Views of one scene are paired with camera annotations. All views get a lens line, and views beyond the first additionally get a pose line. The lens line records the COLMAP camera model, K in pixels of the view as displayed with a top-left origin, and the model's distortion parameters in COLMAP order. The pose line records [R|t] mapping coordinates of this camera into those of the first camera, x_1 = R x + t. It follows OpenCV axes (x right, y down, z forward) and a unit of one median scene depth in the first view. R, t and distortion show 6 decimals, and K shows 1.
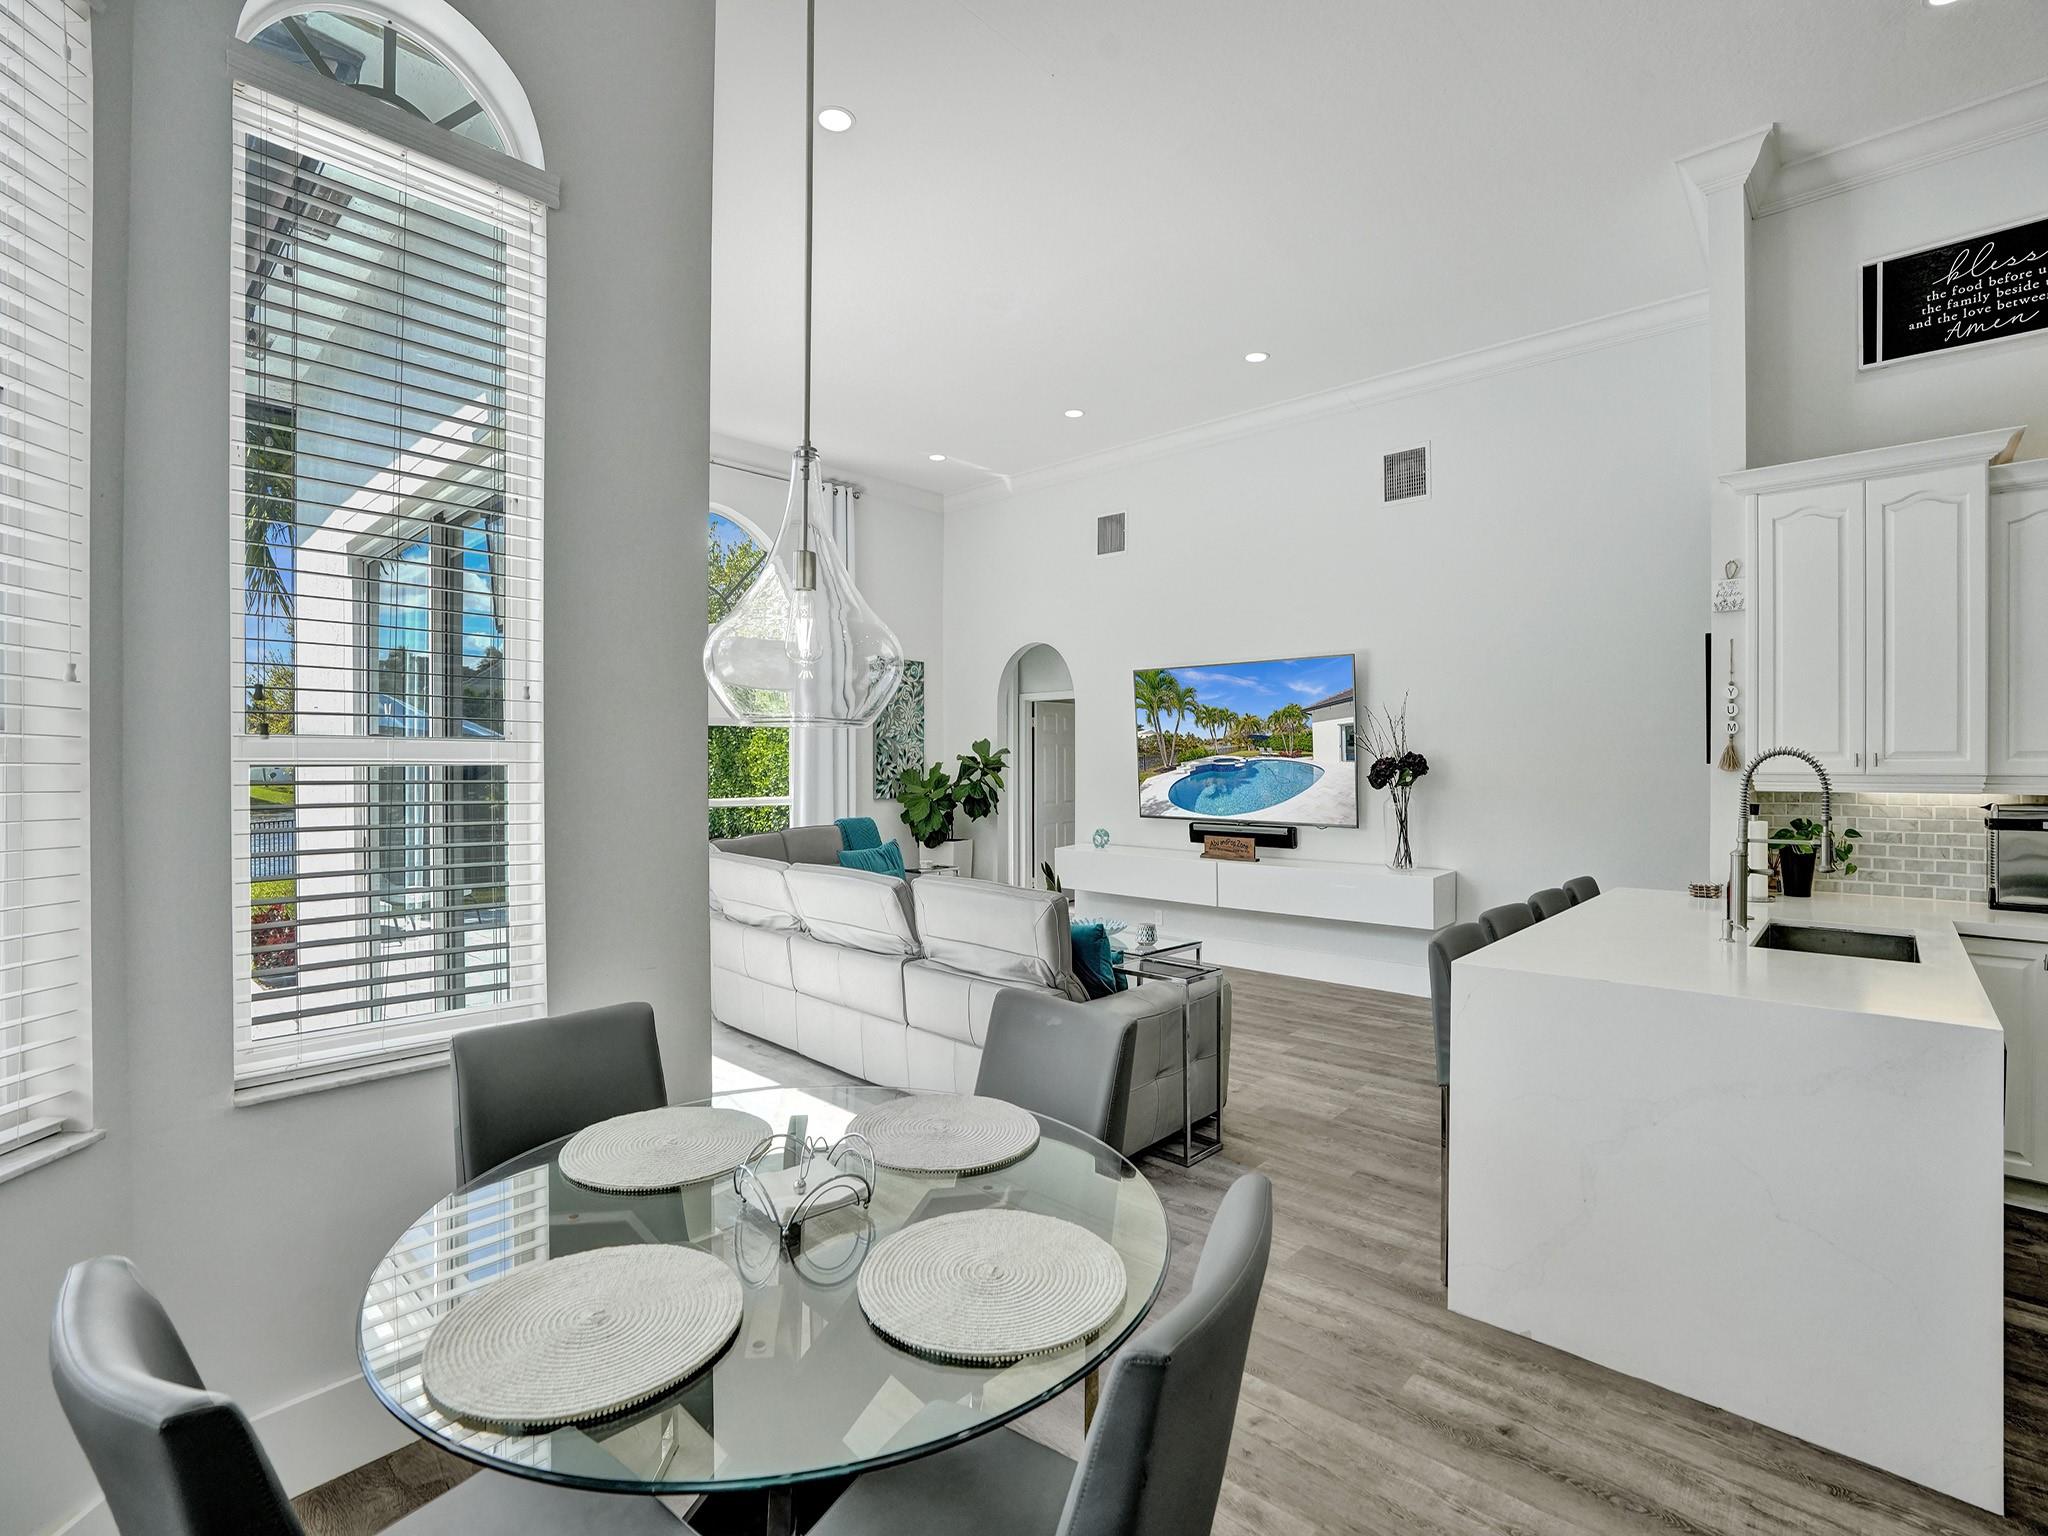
lens RADIAL K [[959.8, 0, 1026.1], [0, 959.8, 754.3], [0, 0, 1]] dist [-0.045276, 0.015232]
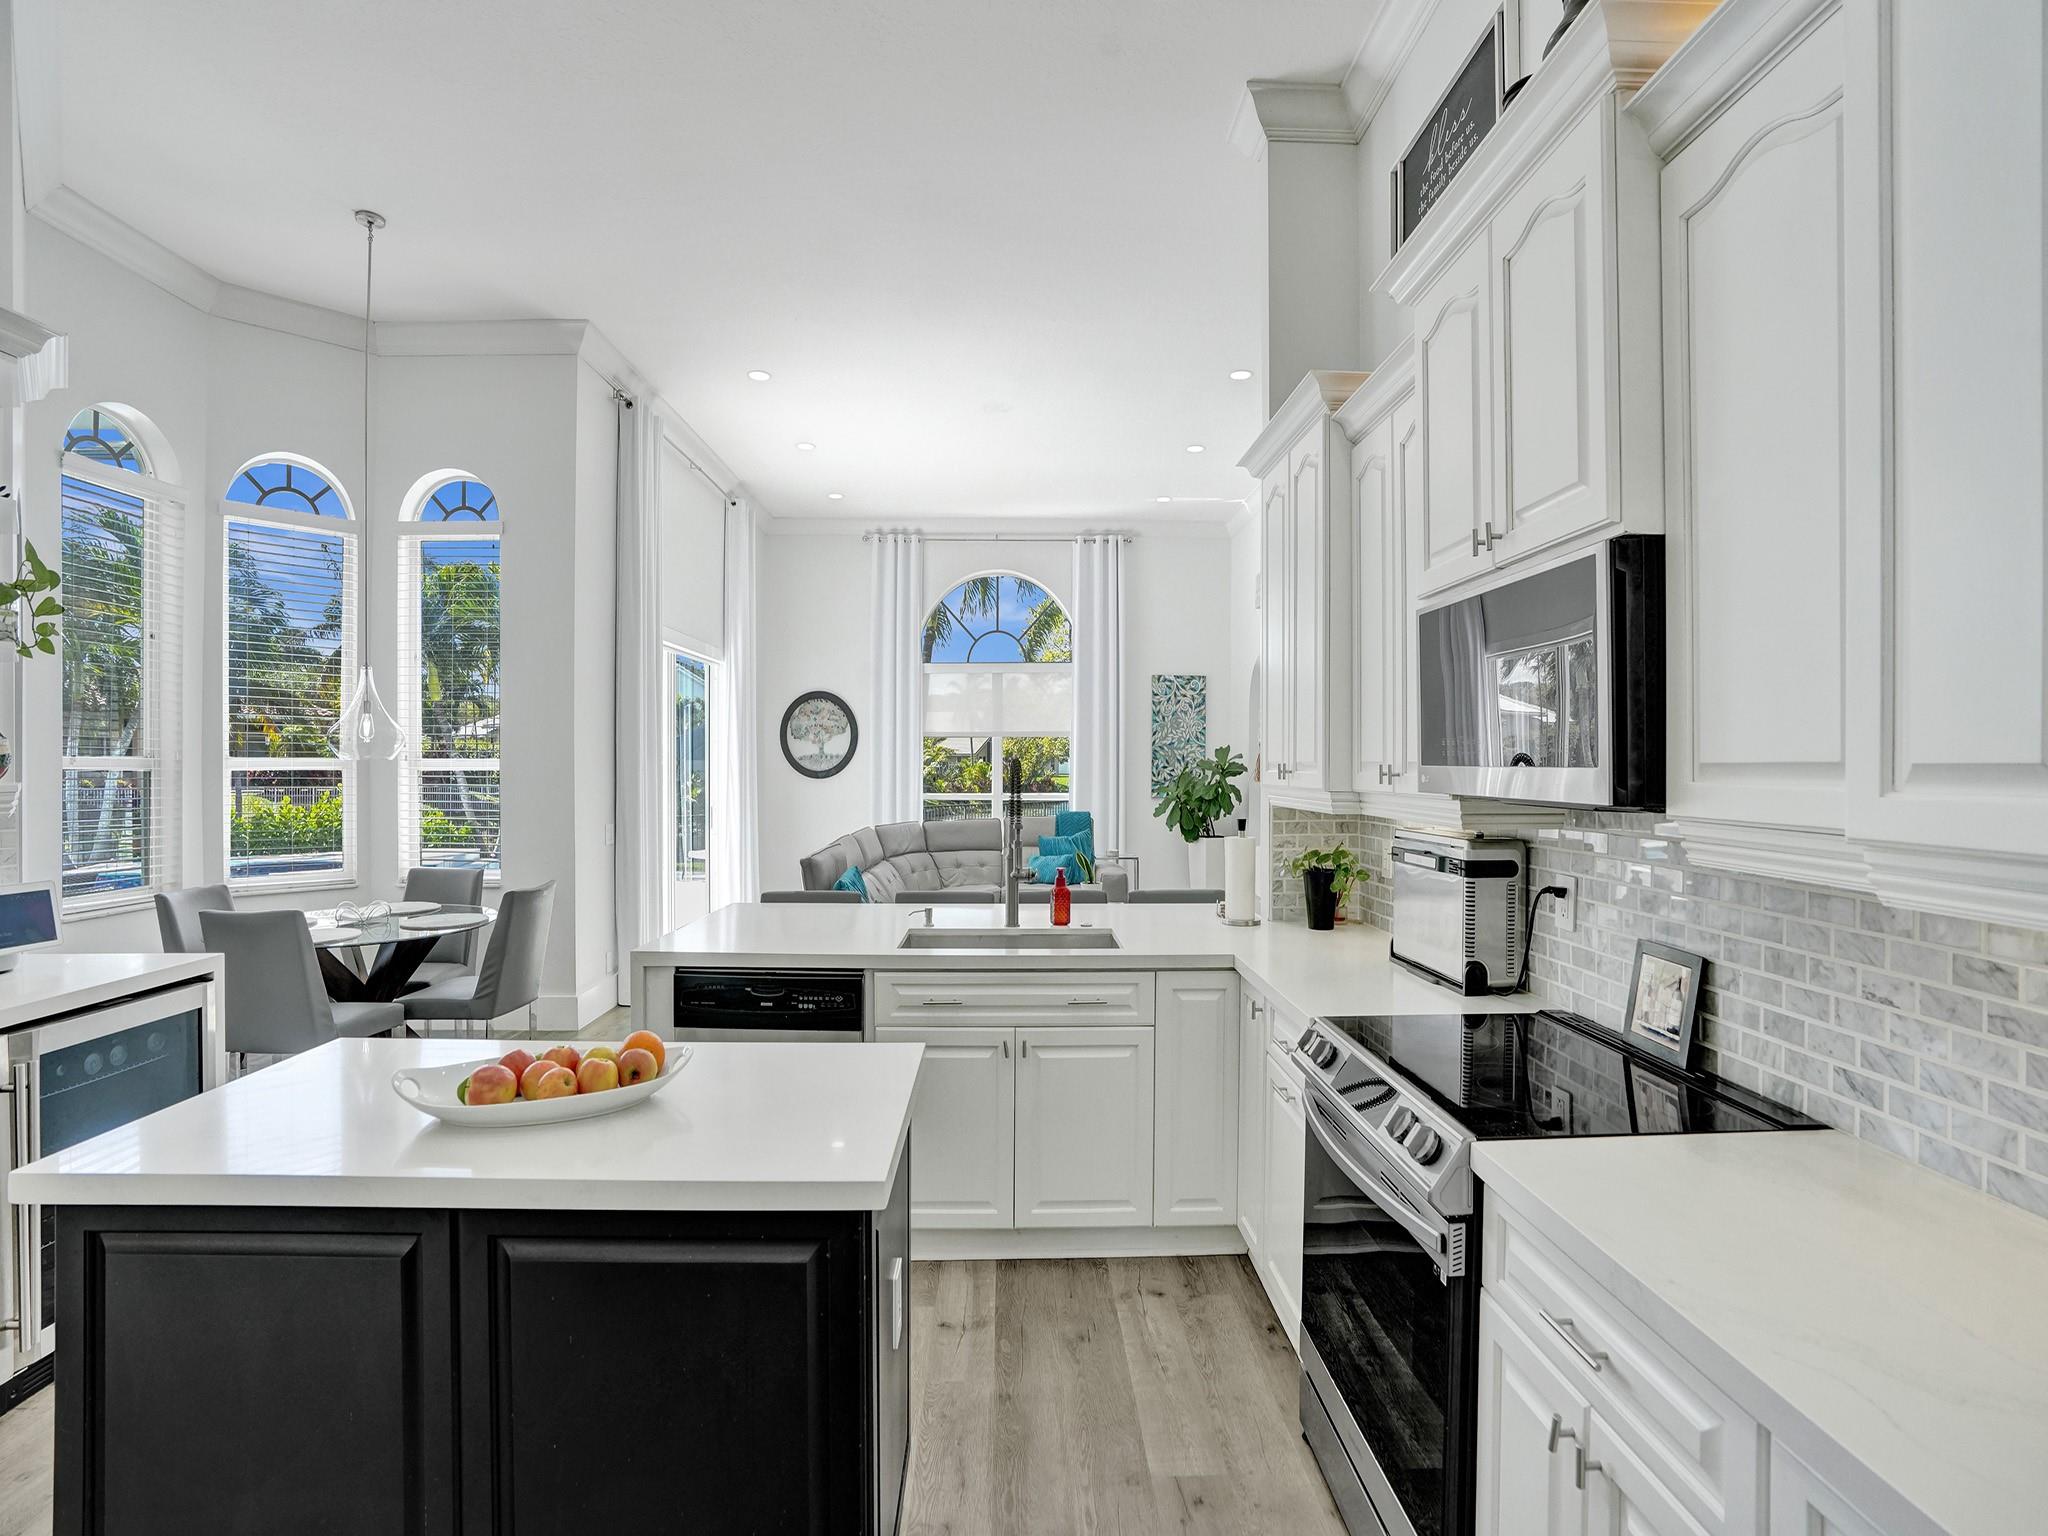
lens RADIAL K [[959.8, 0, 1034.9], [0, 959.8, 753.0], [0, 0, 1]] dist [-0.045276, 0.015232]
pose [[0.704216, -0.001516, -0.709985, 0.711651], [-0.001967, 0.999990, -0.004086, -0.002920], [0.709983, 0.004274, 0.704205, 0.104419]]
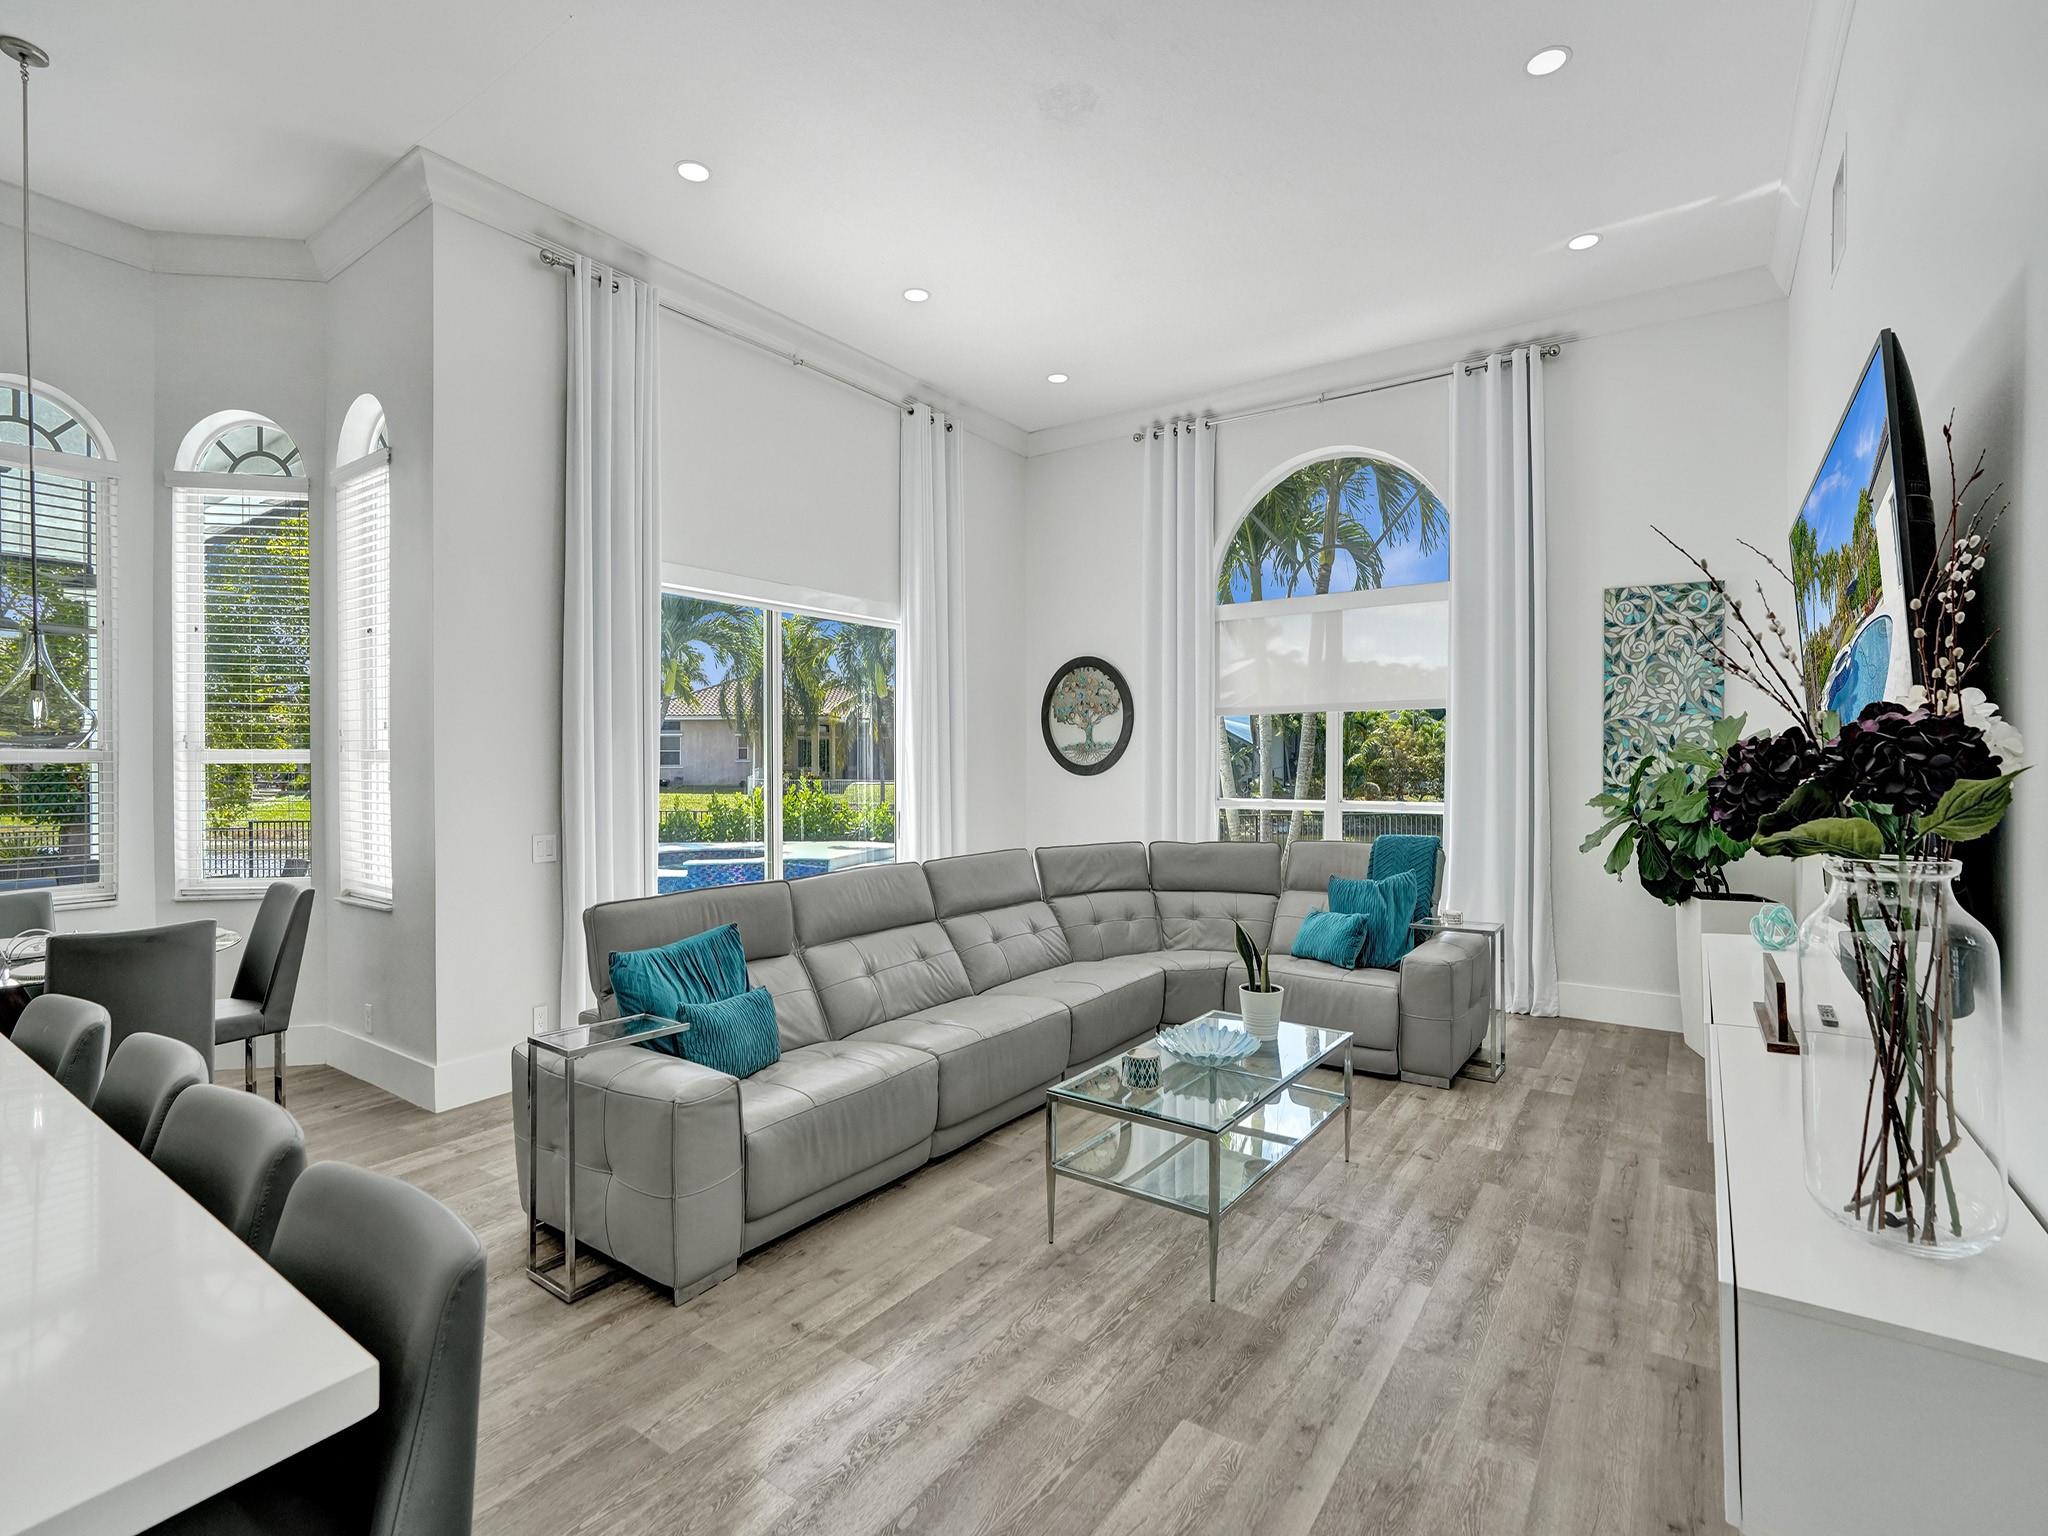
lens RADIAL K [[959.8, 0, 1029.5], [0, 959.8, 761.5], [0, 0, 1]] dist [-0.045276, 0.015232]
pose [[0.145779, 0.010849, -0.989258, 0.509282], [0.005595, 0.999915, 0.011790, 0.002862], [0.989301, -0.007254, 0.145706, 0.670057]]
